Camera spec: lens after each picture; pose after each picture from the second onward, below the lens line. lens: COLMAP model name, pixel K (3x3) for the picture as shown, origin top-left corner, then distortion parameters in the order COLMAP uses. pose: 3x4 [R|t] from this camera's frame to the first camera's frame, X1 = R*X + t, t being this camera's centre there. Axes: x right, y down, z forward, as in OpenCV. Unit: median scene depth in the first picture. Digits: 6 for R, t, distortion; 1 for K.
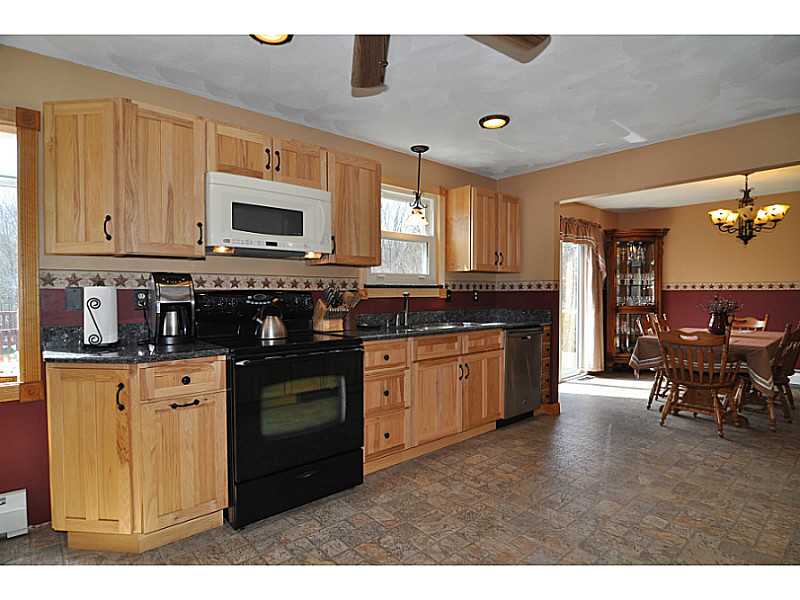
lens RADIAL K [[425.6, 0, 391.0], [0, 425.6, 309.1], [0, 0, 1]] dist [0.001027, -0.016834]
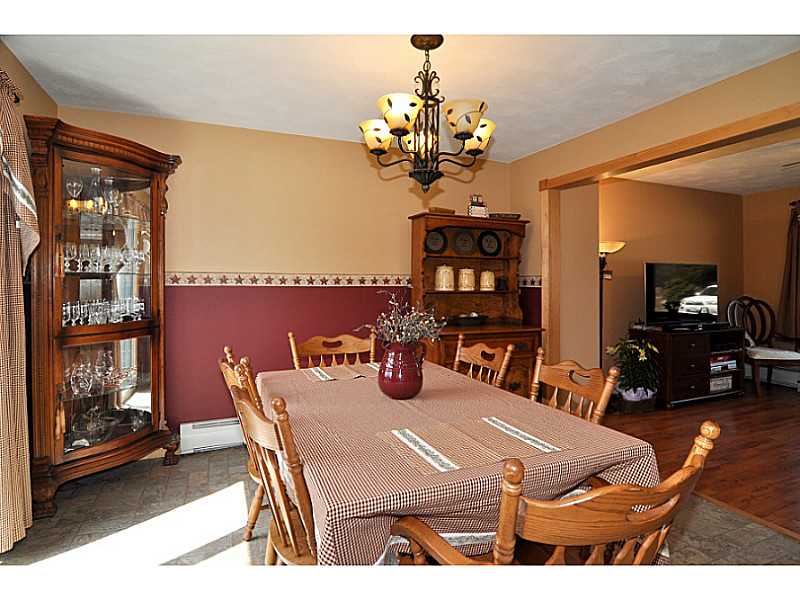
lens RADIAL K [[420.2, 0, 402.2], [0, 420.2, 278.3], [0, 0, 1]] dist [-0.002977, -0.001273]
pose [[0.277177, 0.018702, 0.960637, 0.375238], [0.037216, 0.998851, -0.030185, -0.042058], [-0.960098, 0.044118, 0.276162, 0.881865]]
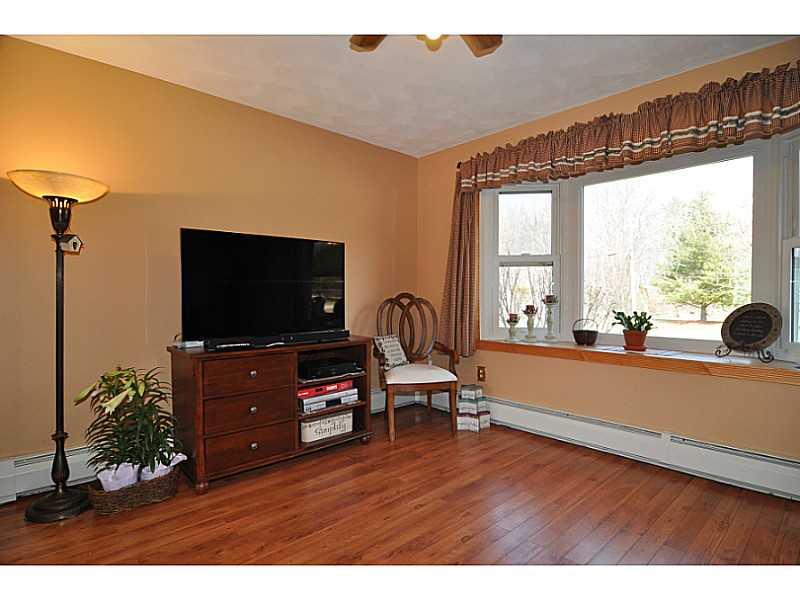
lens RADIAL K [[419.9, 0, 400.0], [0, 419.9, 300.0], [0, 0, 1]] dist [0.000844, 0.000192]
pose [[-0.060671, -0.010461, 0.998103, 0.907103], [0.036371, 0.999258, 0.012684, 0.009348], [-0.997495, 0.037072, -0.060246, 0.370010]]
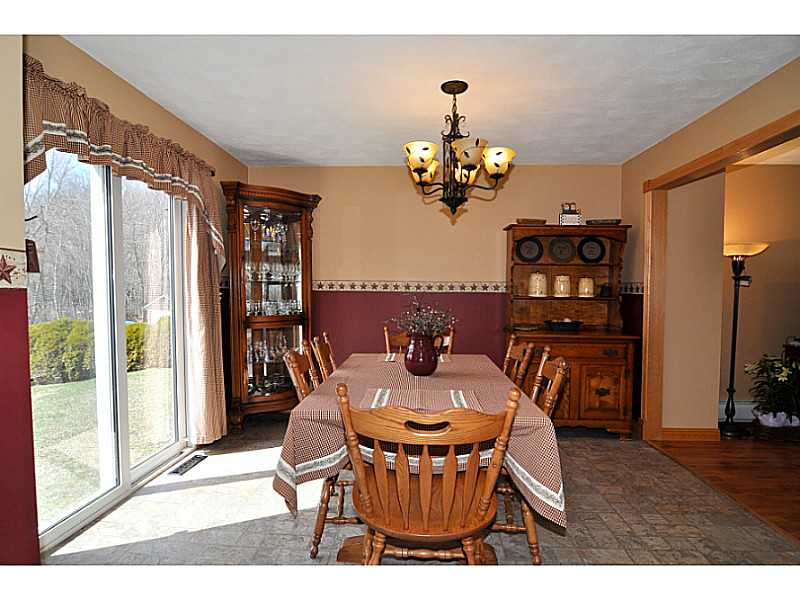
lens RADIAL K [[425.2, 0, 415.1], [0, 425.2, 306.6], [0, 0, 1]] dist [0.003514, 0.000705]
pose [[0.658832, -0.018556, 0.752061, 0.356590], [0.020404, 0.999769, 0.006793, -0.030304], [-0.752013, 0.010870, 0.659058, 0.642683]]
